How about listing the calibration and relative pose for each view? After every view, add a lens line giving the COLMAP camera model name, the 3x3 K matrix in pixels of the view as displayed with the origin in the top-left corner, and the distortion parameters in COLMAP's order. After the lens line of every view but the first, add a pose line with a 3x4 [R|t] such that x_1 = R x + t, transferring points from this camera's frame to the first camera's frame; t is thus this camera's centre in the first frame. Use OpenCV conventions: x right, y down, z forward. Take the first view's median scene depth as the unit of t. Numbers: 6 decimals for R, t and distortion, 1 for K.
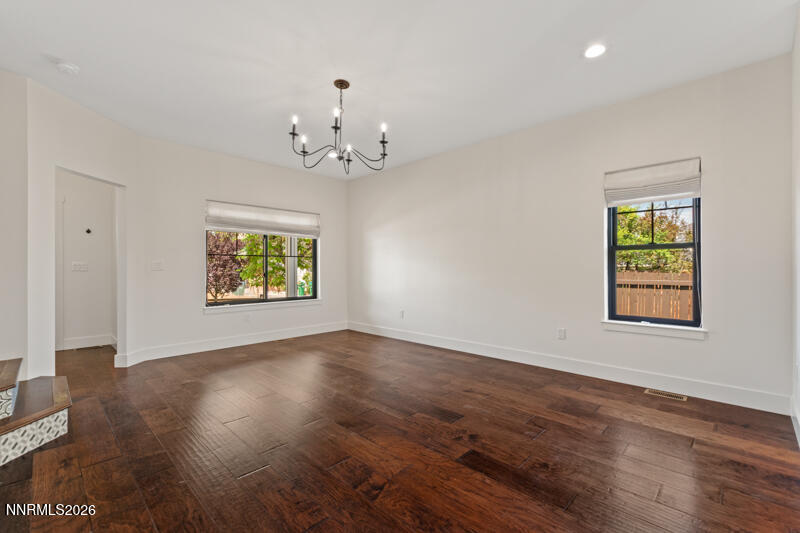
lens RADIAL K [[347.8, 0, 401.4], [0, 347.8, 269.1], [0, 0, 1]] dist [0.008971, -0.002158]
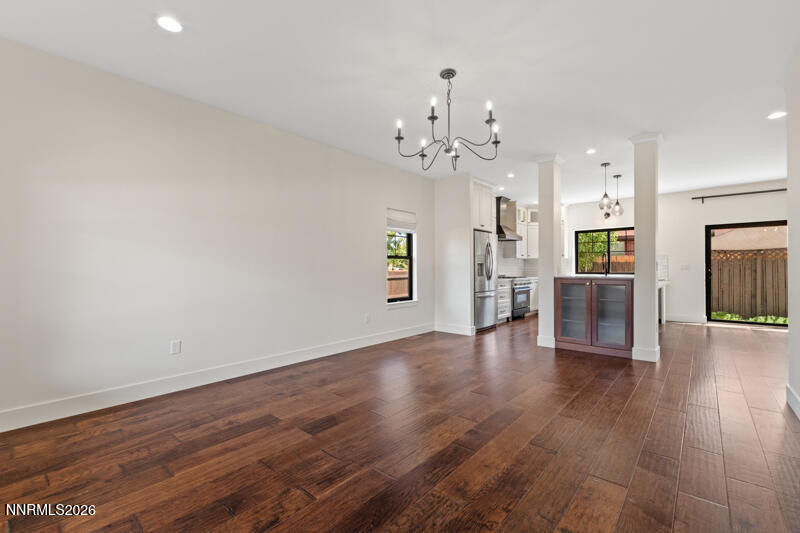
lens RADIAL K [[347.8, 0, 402.9], [0, 347.8, 265.6], [0, 0, 1]] dist [0.008971, -0.002158]
pose [[-0.060736, 0.011821, 0.998084, -1.173372], [0.004012, 0.999925, -0.011598, -0.000793], [-0.998146, 0.003300, -0.060779, 1.250905]]
